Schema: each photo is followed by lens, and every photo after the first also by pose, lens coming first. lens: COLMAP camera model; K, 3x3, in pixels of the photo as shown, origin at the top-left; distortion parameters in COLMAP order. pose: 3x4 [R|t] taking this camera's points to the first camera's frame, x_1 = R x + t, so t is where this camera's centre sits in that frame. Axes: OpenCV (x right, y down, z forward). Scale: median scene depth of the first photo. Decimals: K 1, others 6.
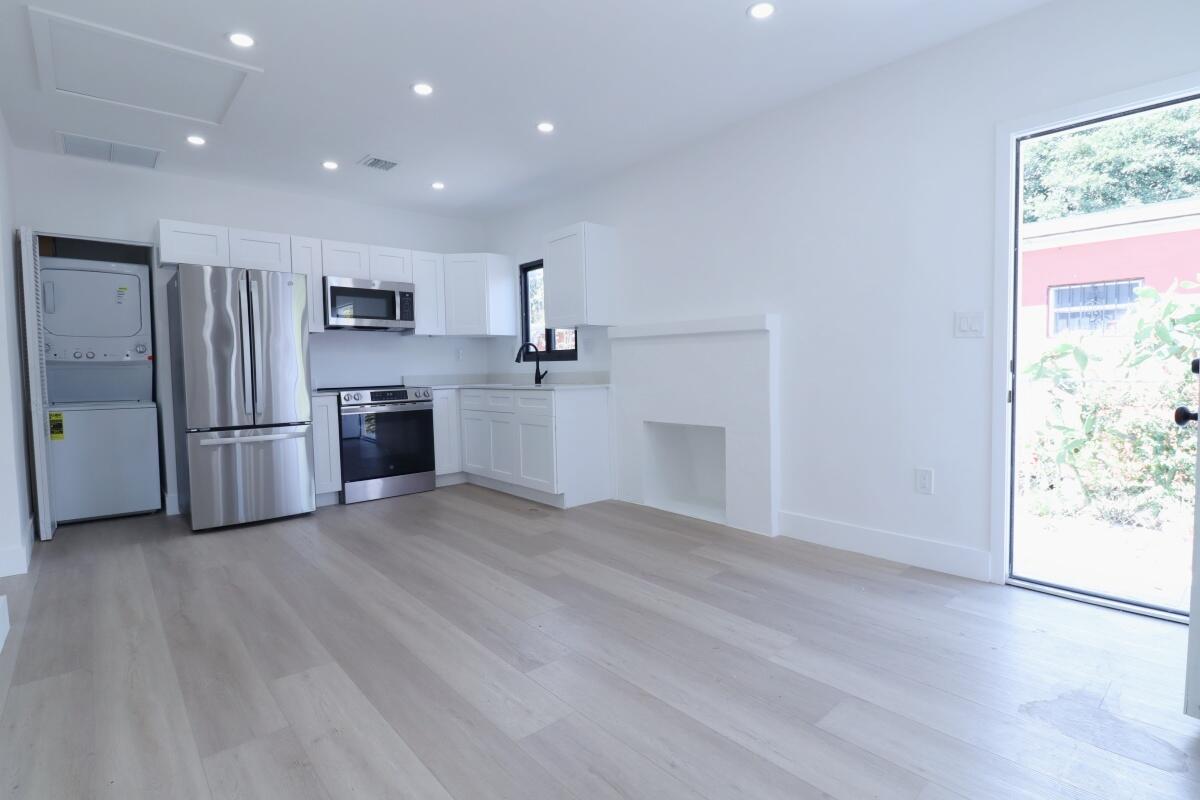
lens RADIAL K [[587.0, 0, 610.1], [0, 587.0, 394.0], [0, 0, 1]] dist [-0.000888, -0.010519]
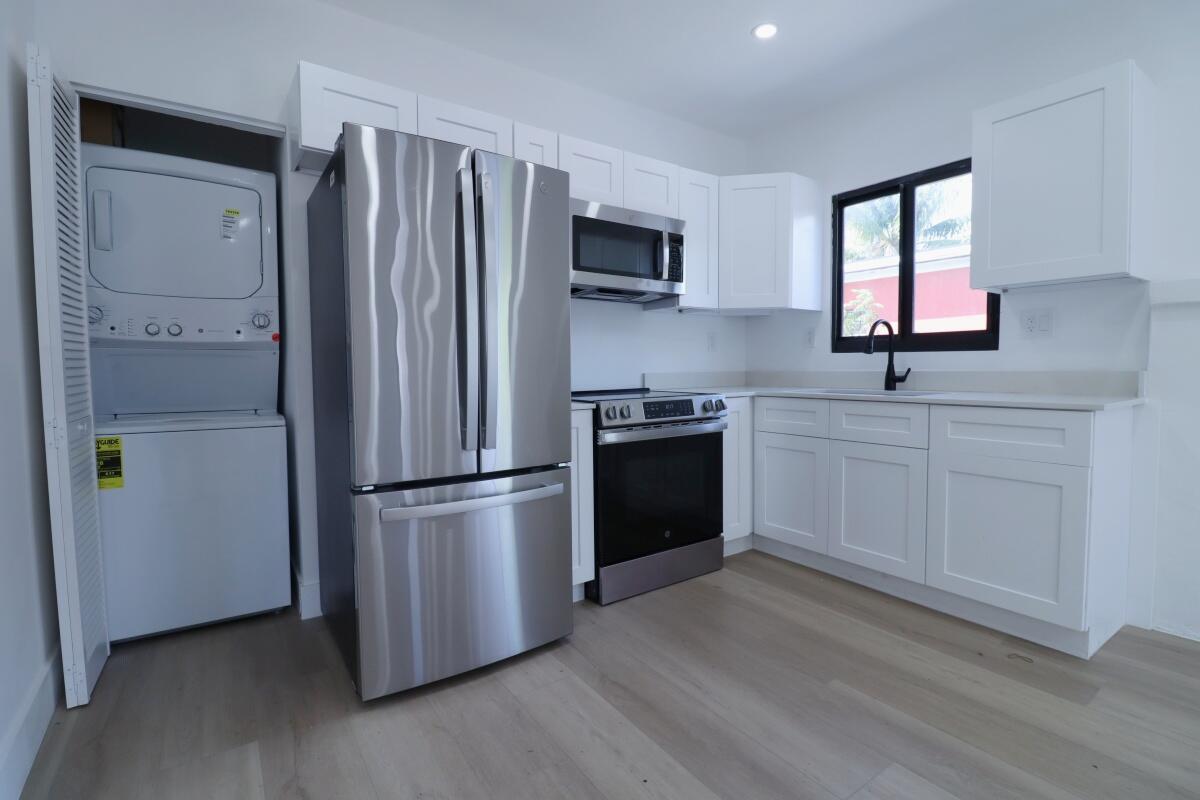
lens RADIAL K [[560.4, 0, 609.0], [0, 560.4, 393.0], [0, 0, 1]] dist [0.011500, -0.014598]
pose [[0.993747, 0.017424, -0.110287, -0.405546], [-0.016661, 0.999831, 0.007834, -0.017439], [0.110404, -0.005948, 0.993869, 0.494228]]
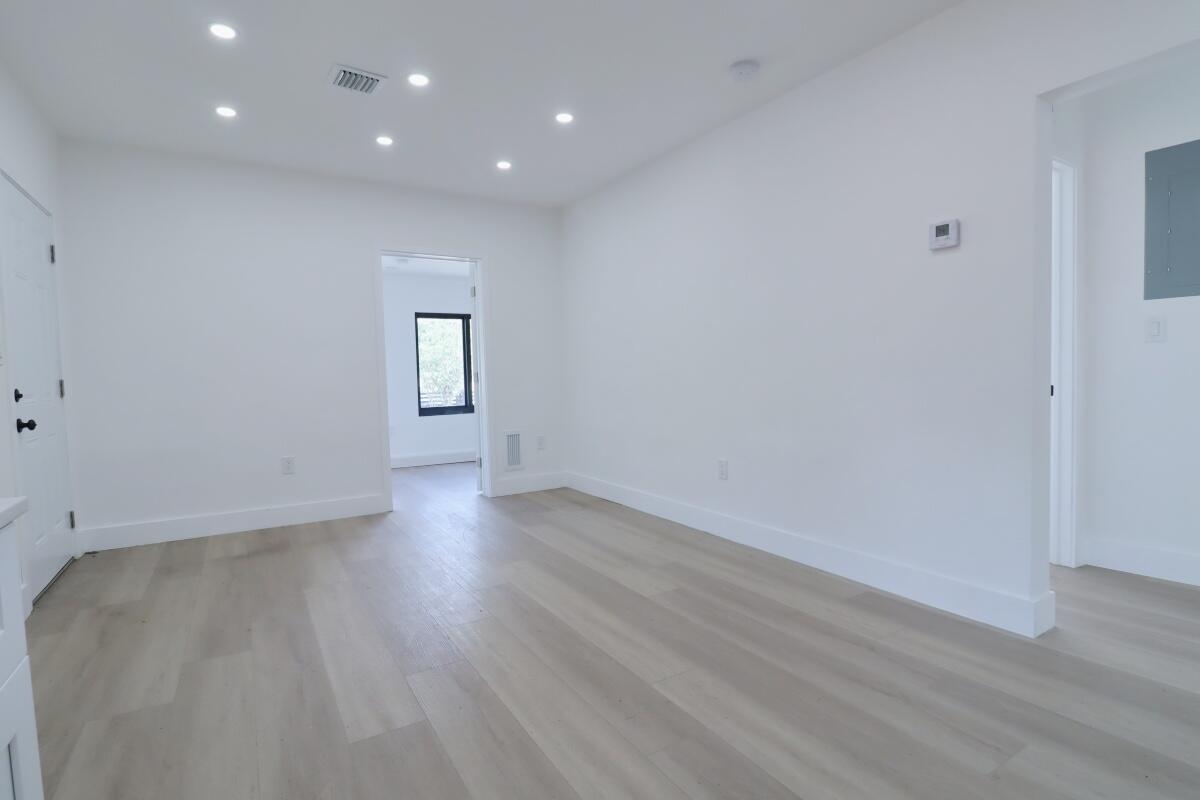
lens RADIAL K [[587.0, 0, 610.1], [0, 587.0, 394.0], [0, 0, 1]] dist [-0.000888, -0.010519]
pose [[-0.987326, 0.033709, 0.155083, -0.293117], [0.046847, 0.995542, 0.081860, -0.048433], [-0.151633, 0.088088, -0.984504, 1.082357]]
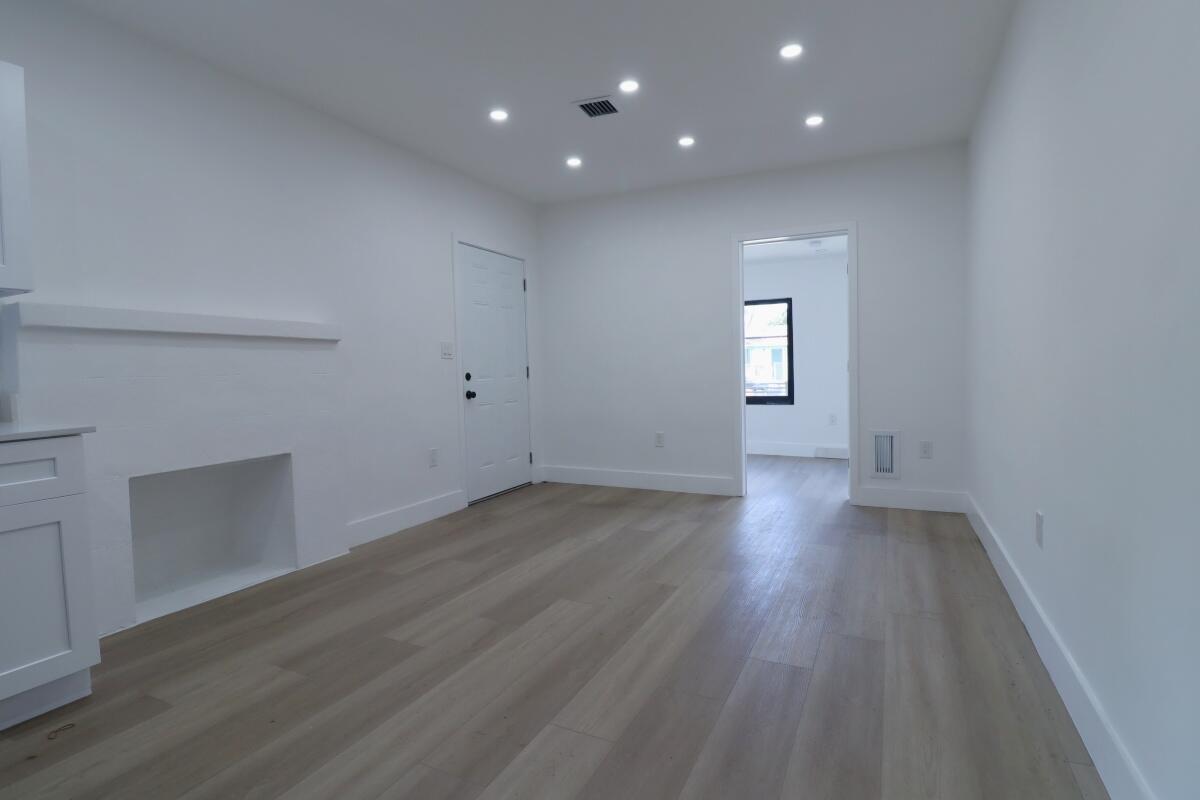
lens RADIAL K [[587.0, 0, 610.1], [0, 587.0, 394.0], [0, 0, 1]] dist [-0.000888, -0.010519]
pose [[-0.390854, -0.015703, 0.920319, -0.622098], [0.072437, 0.996229, 0.047762, -0.027880], [-0.917598, 0.085334, -0.388243, 0.754764]]
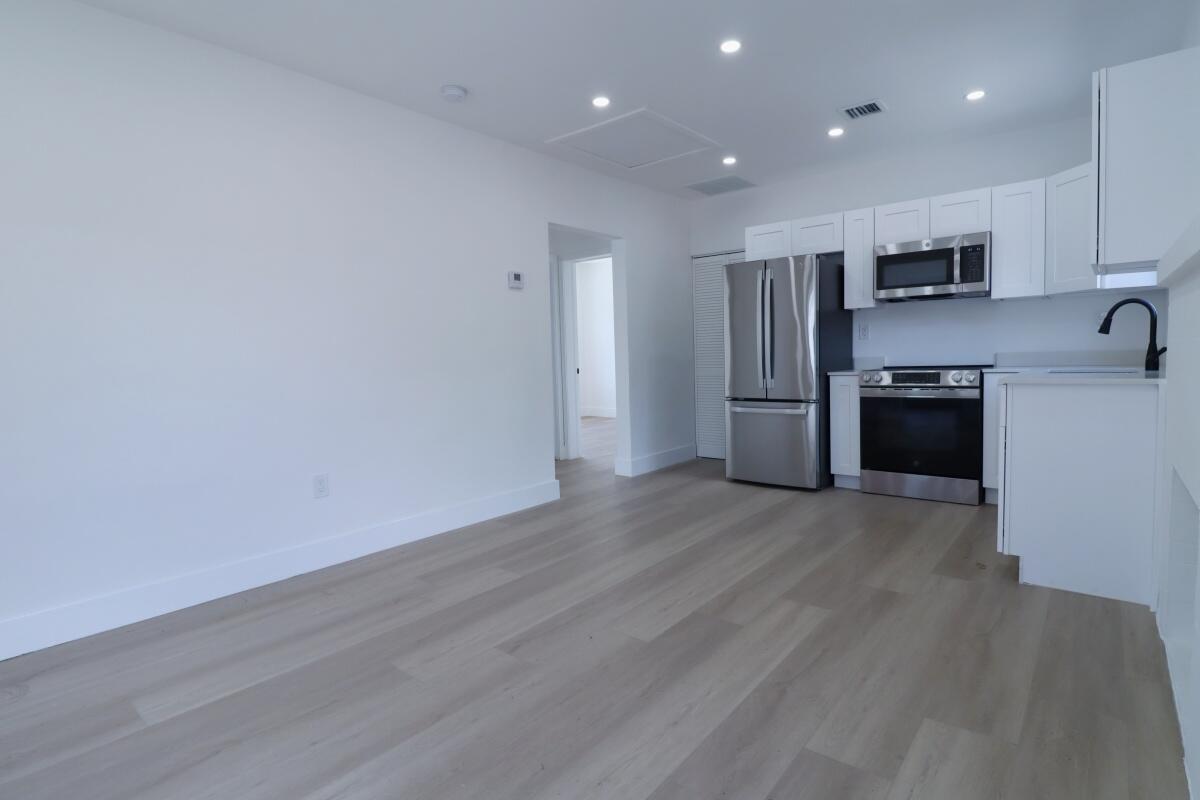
lens RADIAL K [[590.0, 0, 609.8], [0, 590.0, 395.5], [0, 0, 1]] dist [-0.002431, -0.000571]
pose [[0.156900, 0.081174, -0.984273, 0.418098], [-0.017693, 0.996688, 0.079378, -0.034326], [0.987456, 0.004960, 0.157816, 0.472333]]
